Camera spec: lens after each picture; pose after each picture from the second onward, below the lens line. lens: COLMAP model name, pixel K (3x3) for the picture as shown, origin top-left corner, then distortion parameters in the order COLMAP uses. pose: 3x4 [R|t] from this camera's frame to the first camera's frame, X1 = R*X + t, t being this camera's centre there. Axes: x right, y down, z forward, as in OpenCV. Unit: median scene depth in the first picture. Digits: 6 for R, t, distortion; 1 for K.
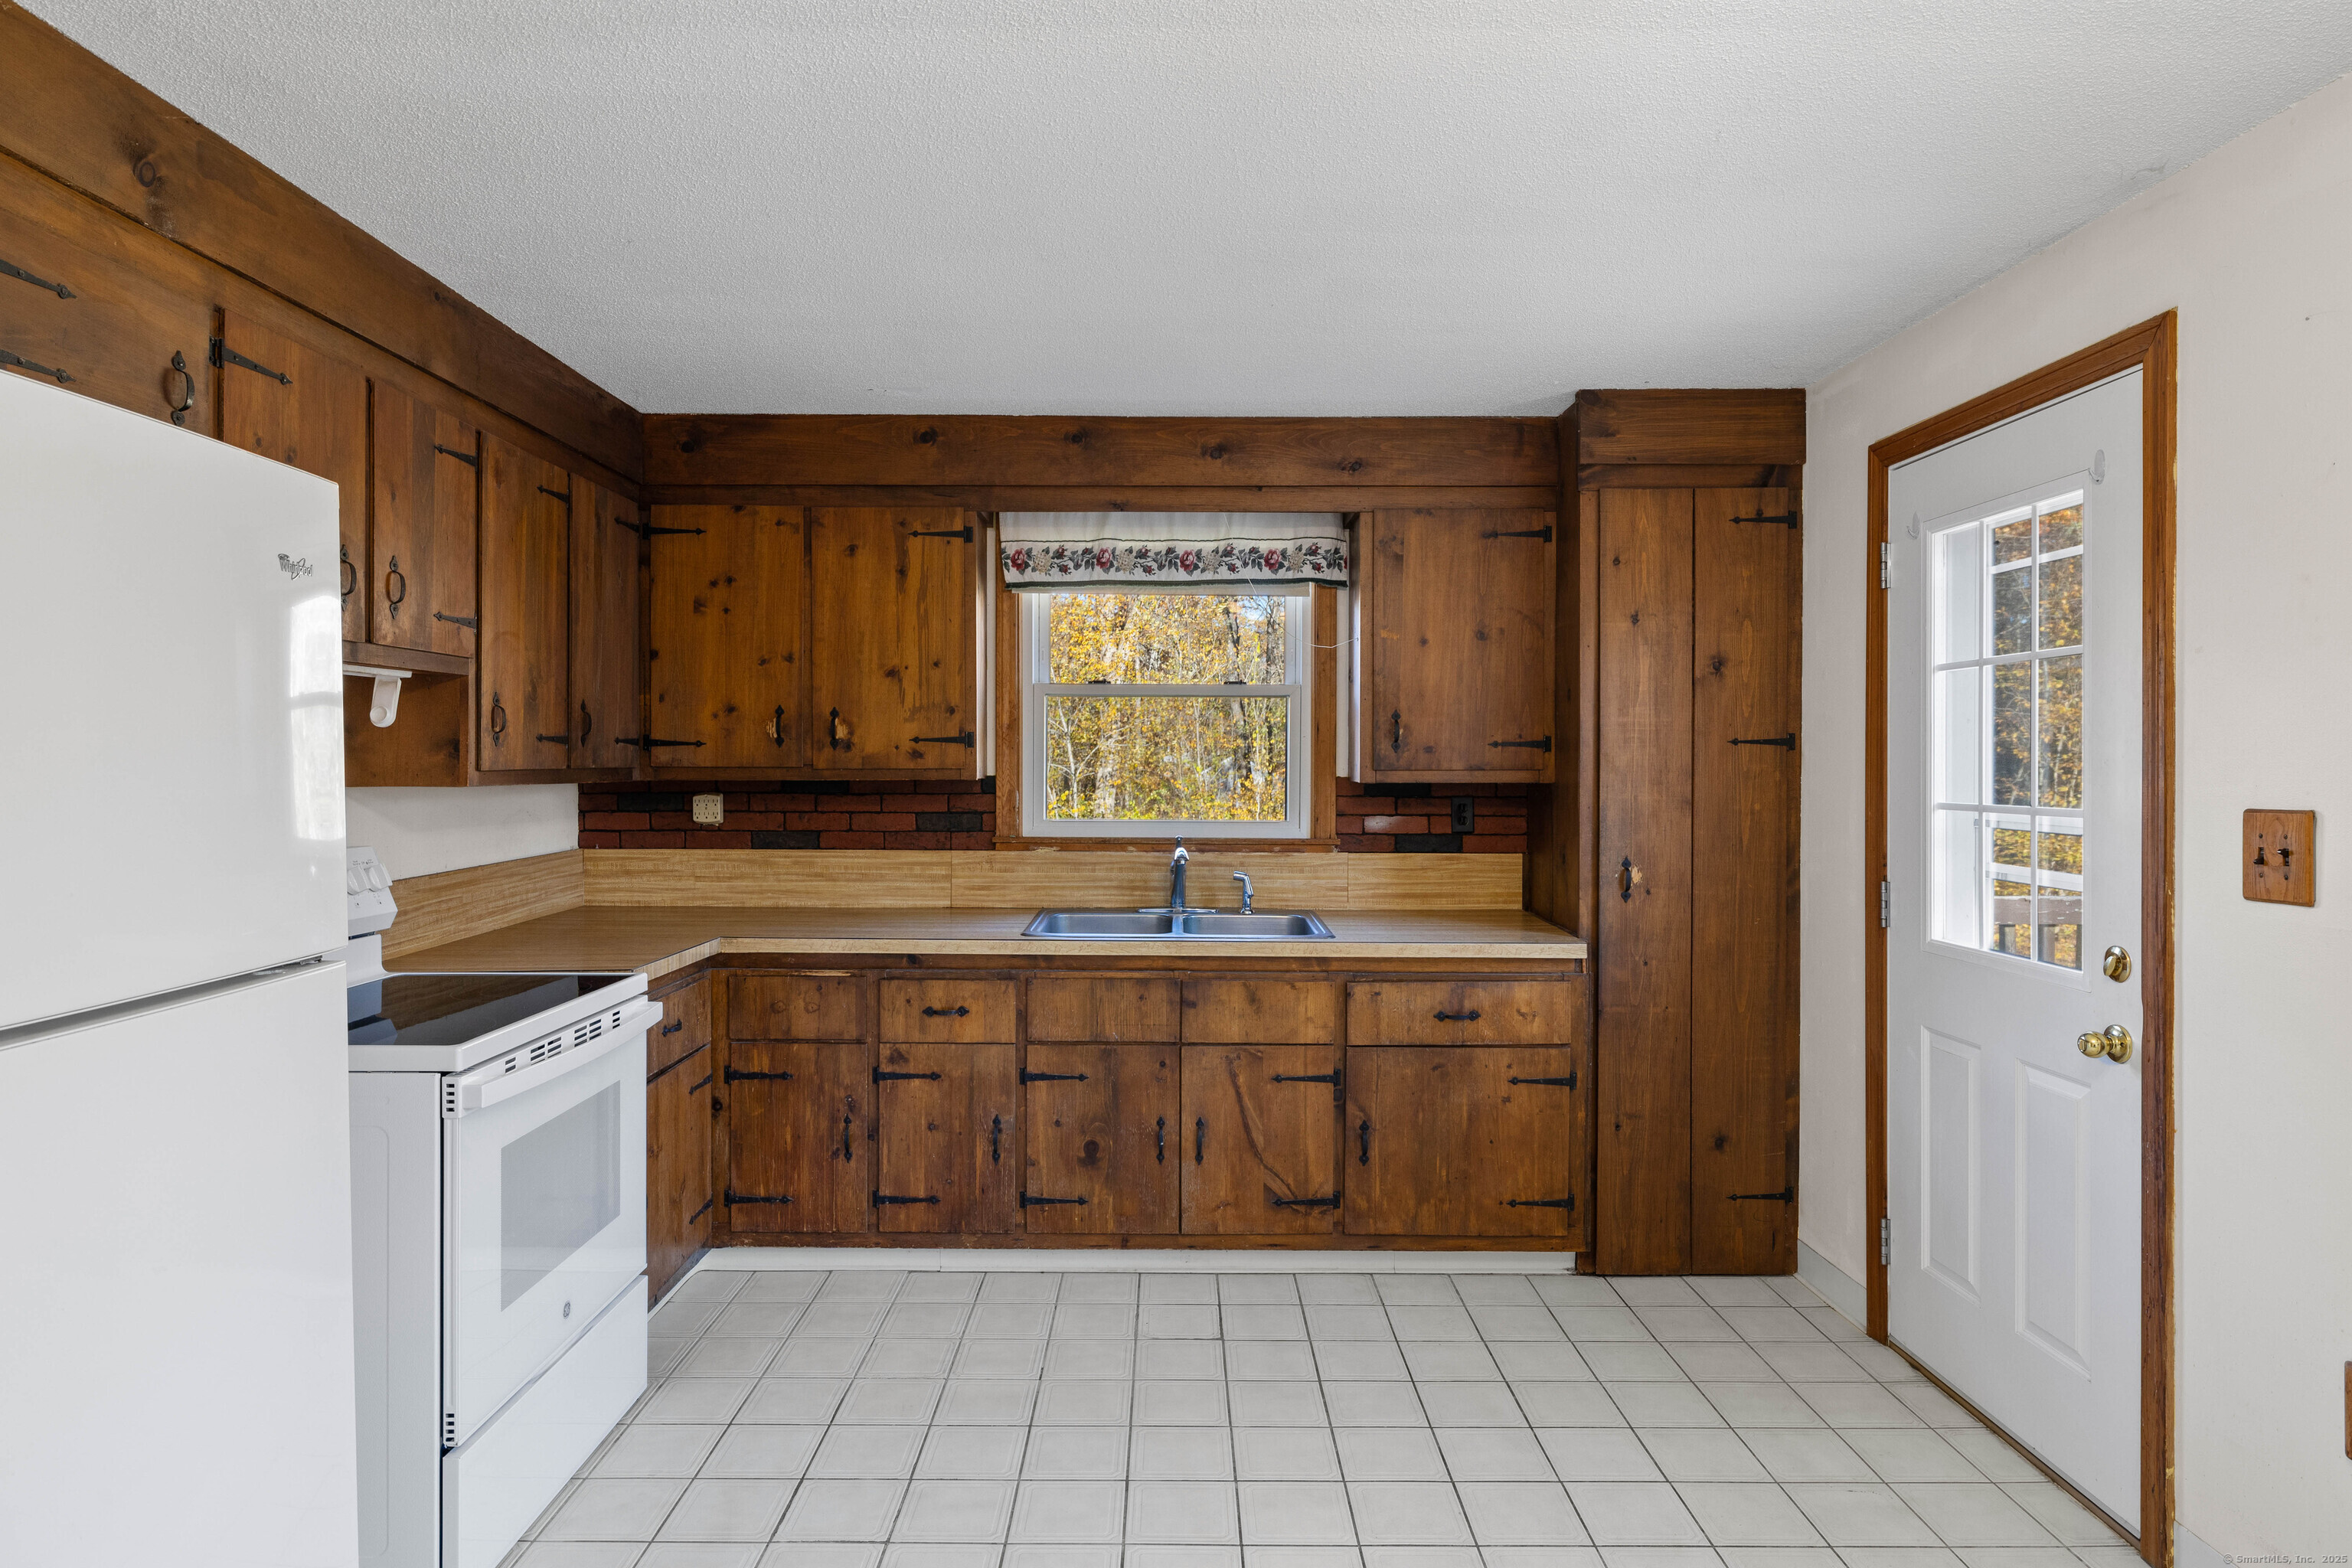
lens RADIAL K [[1330.6, 0, 1175.8], [0, 1330.6, 774.1], [0, 0, 1]] dist [-0.002774, 0.002638]
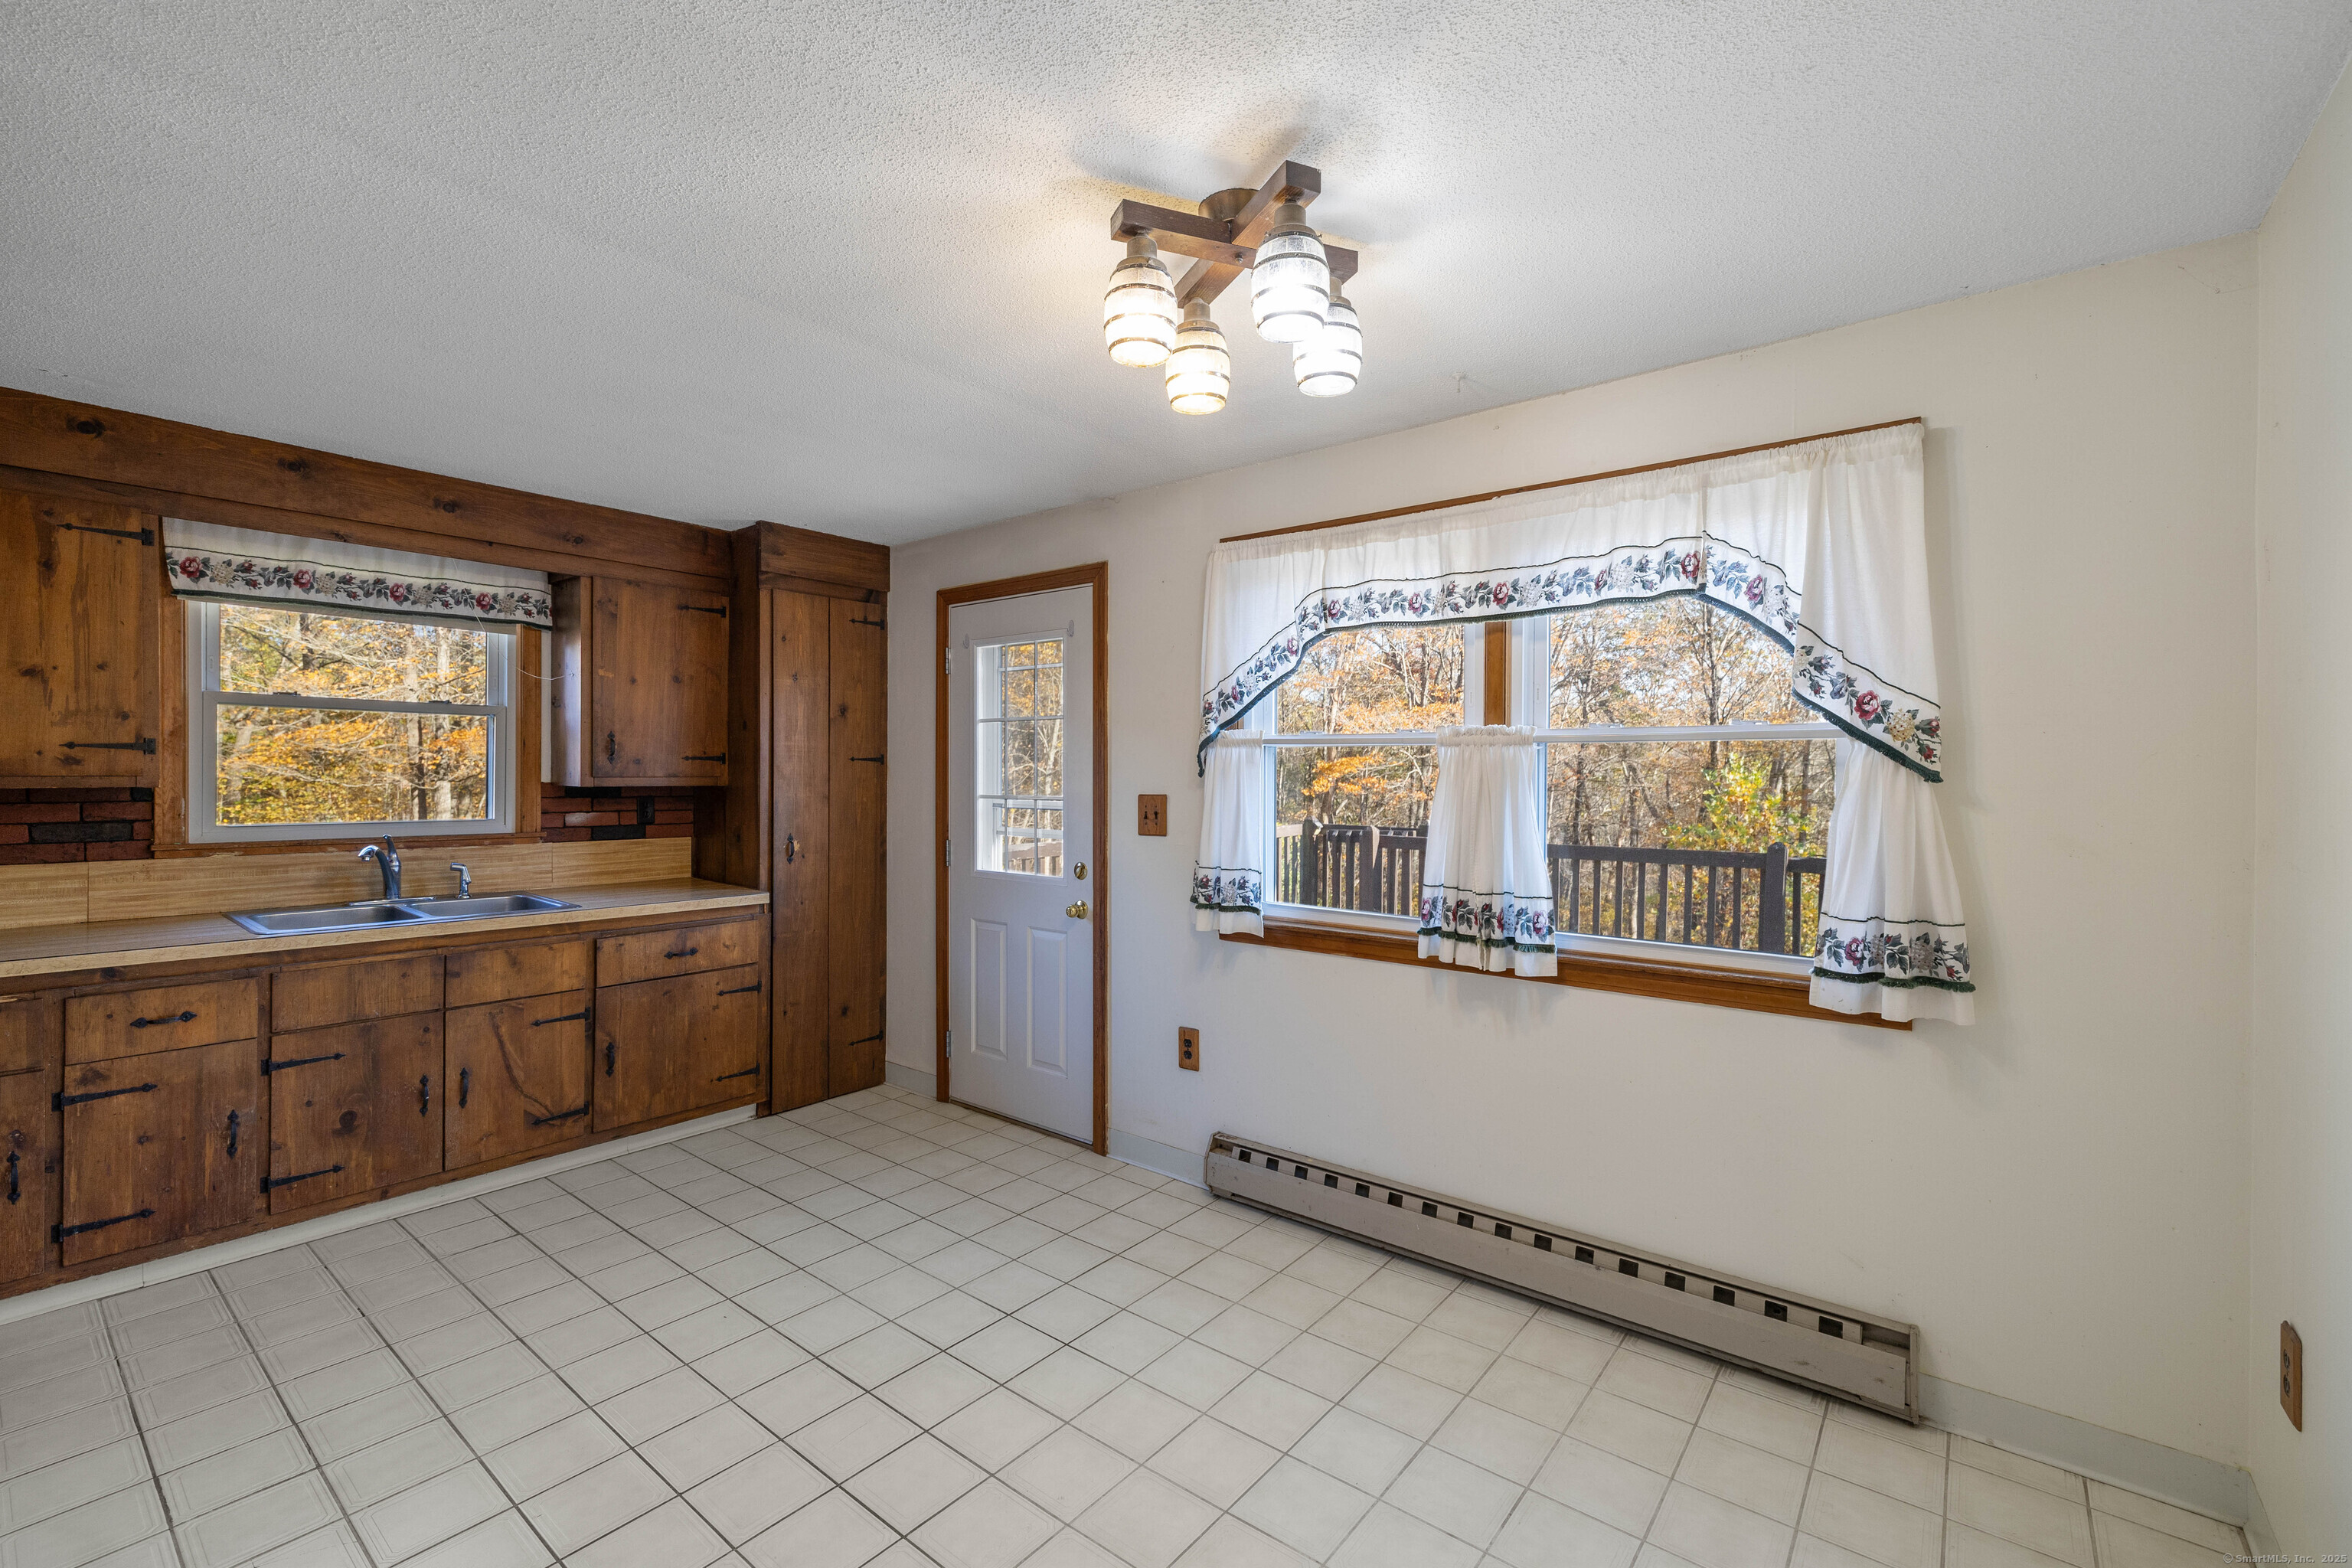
lens RADIAL K [[1002.9, 0, 1176.2], [0, 1002.9, 781.3], [0, 0, 1]] dist [0.000594, 0.000639]
pose [[0.626391, -0.004080, 0.779498, -0.281748], [0.002462, 0.999992, 0.003255, -0.000596], [-0.779505, -0.000120, 0.626396, -0.061835]]
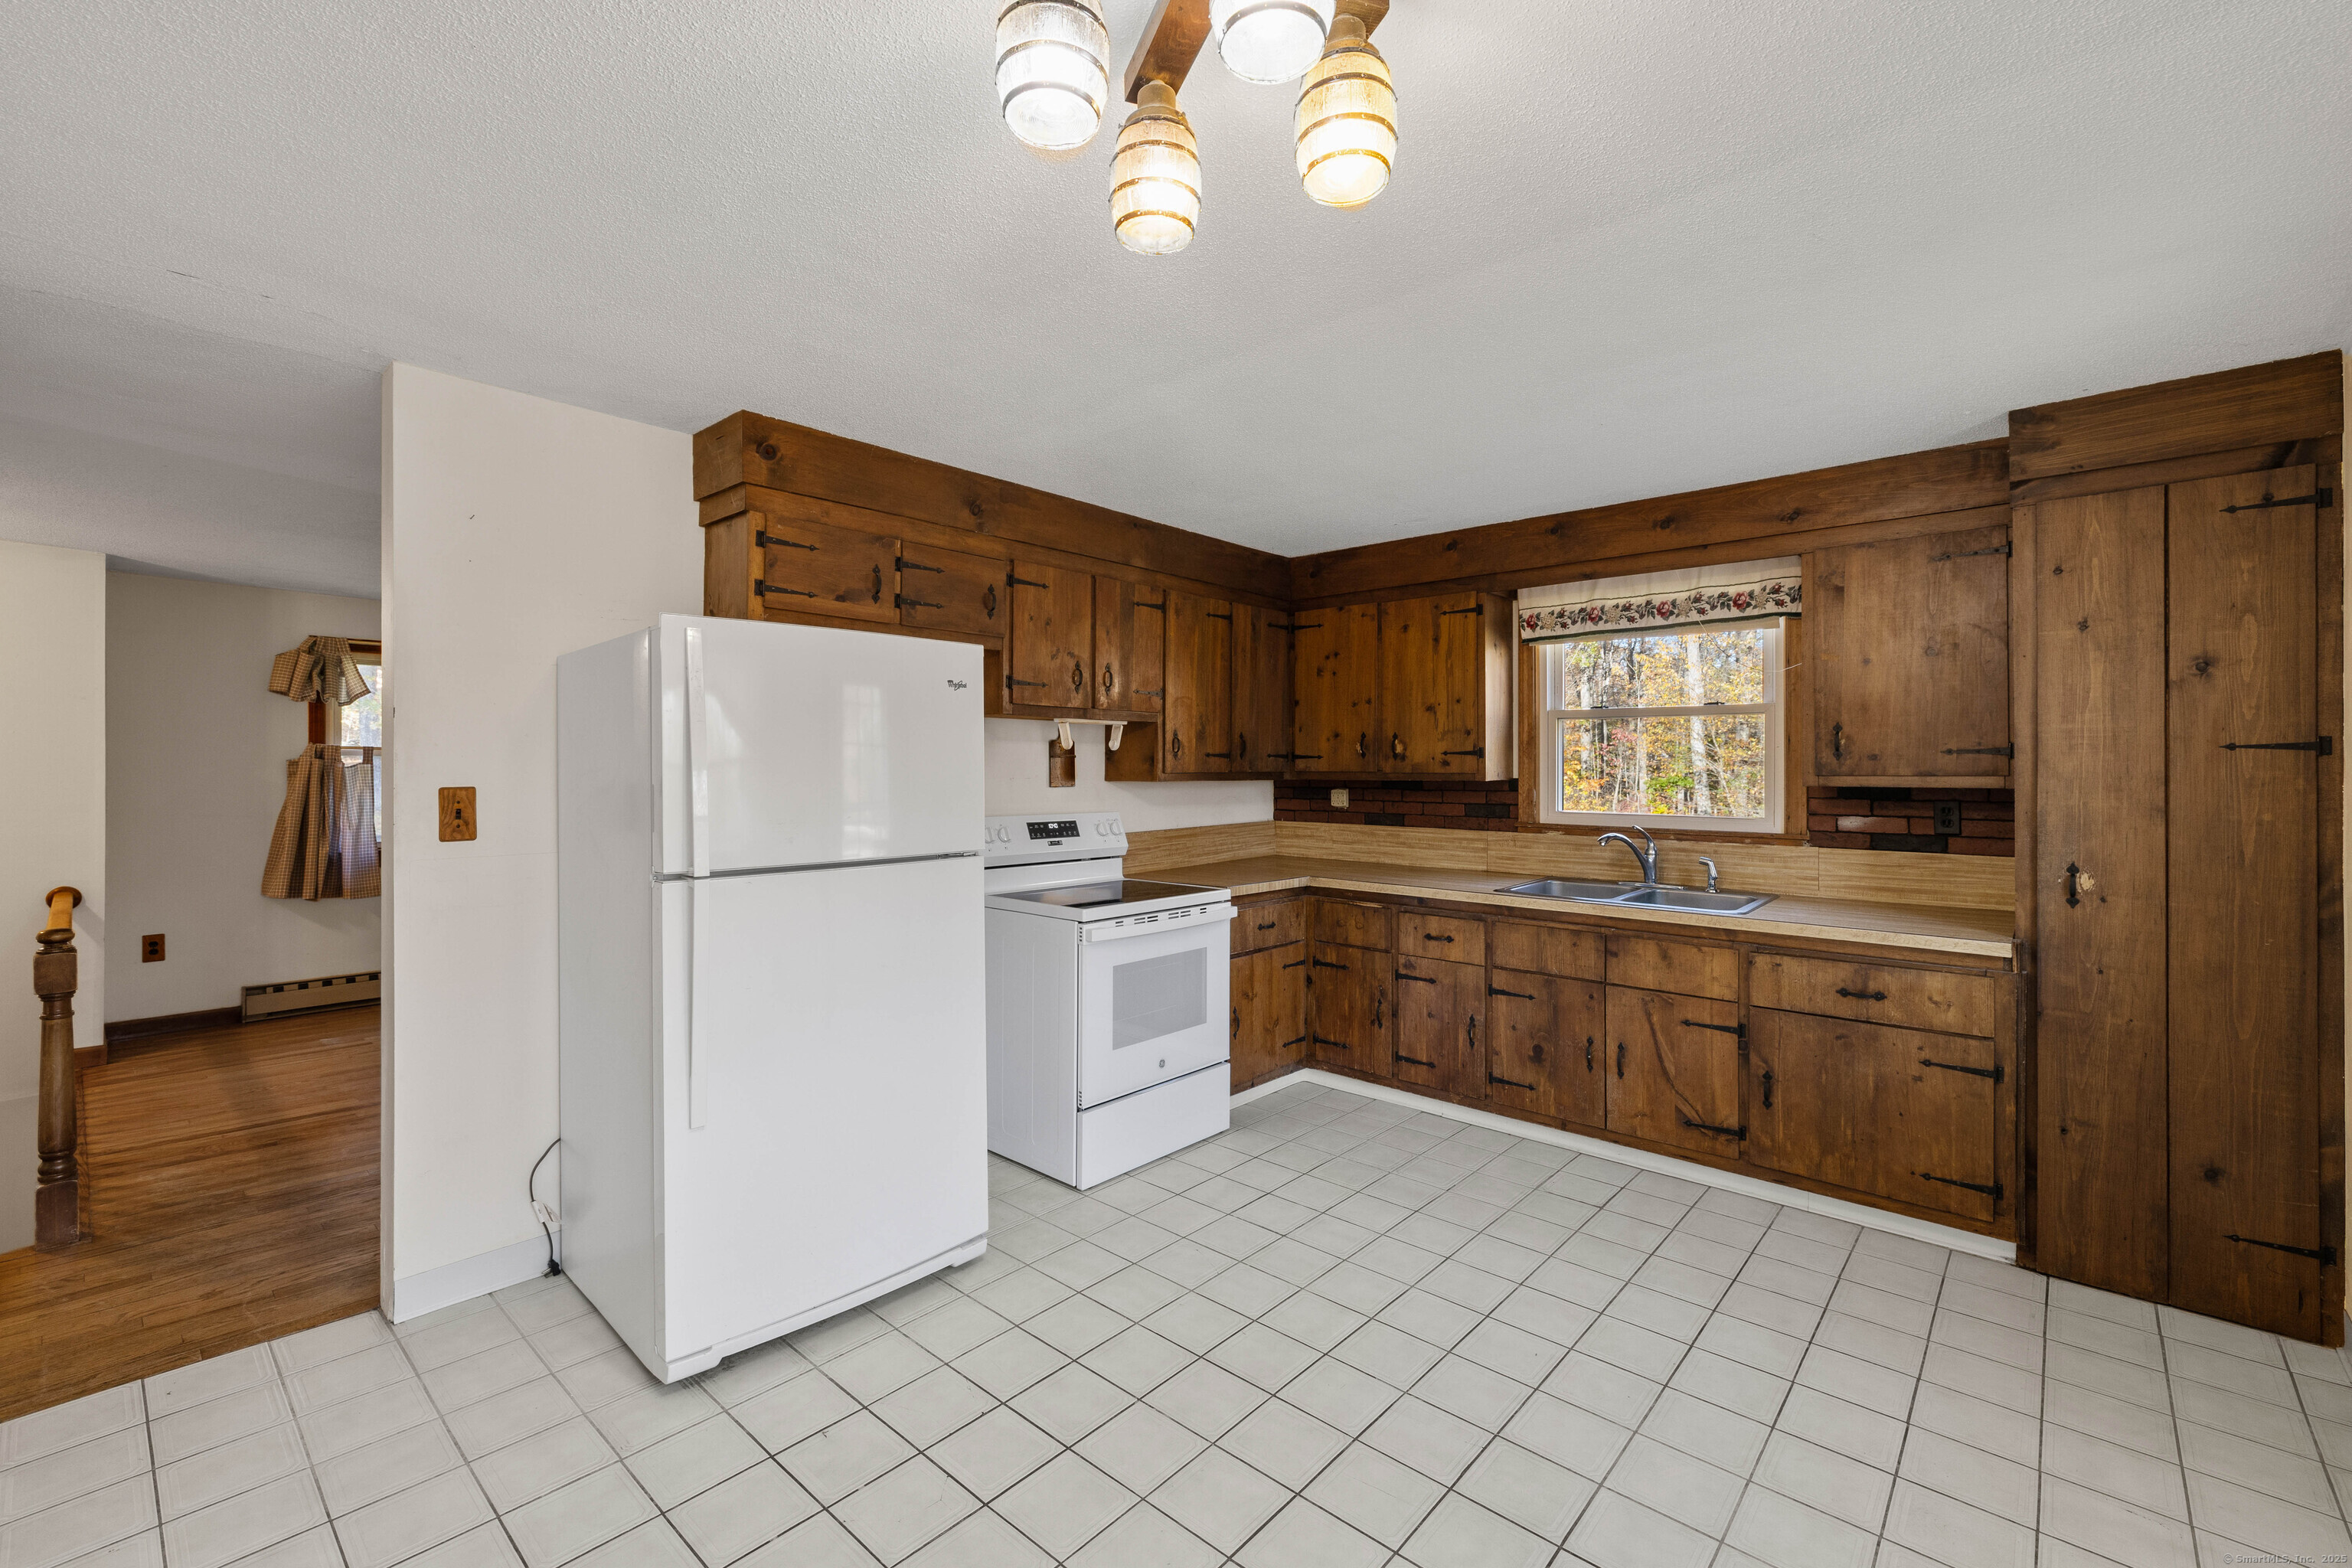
lens RADIAL K [[1002.9, 0, 1162.7], [0, 1002.9, 764.5], [0, 0, 1]] dist [0.000594, 0.000639]
pose [[0.736881, -0.002800, -0.676016, 0.350018], [-0.006258, 0.999920, -0.010964, 0.000634], [0.675993, 0.012310, 0.736805, -0.025487]]
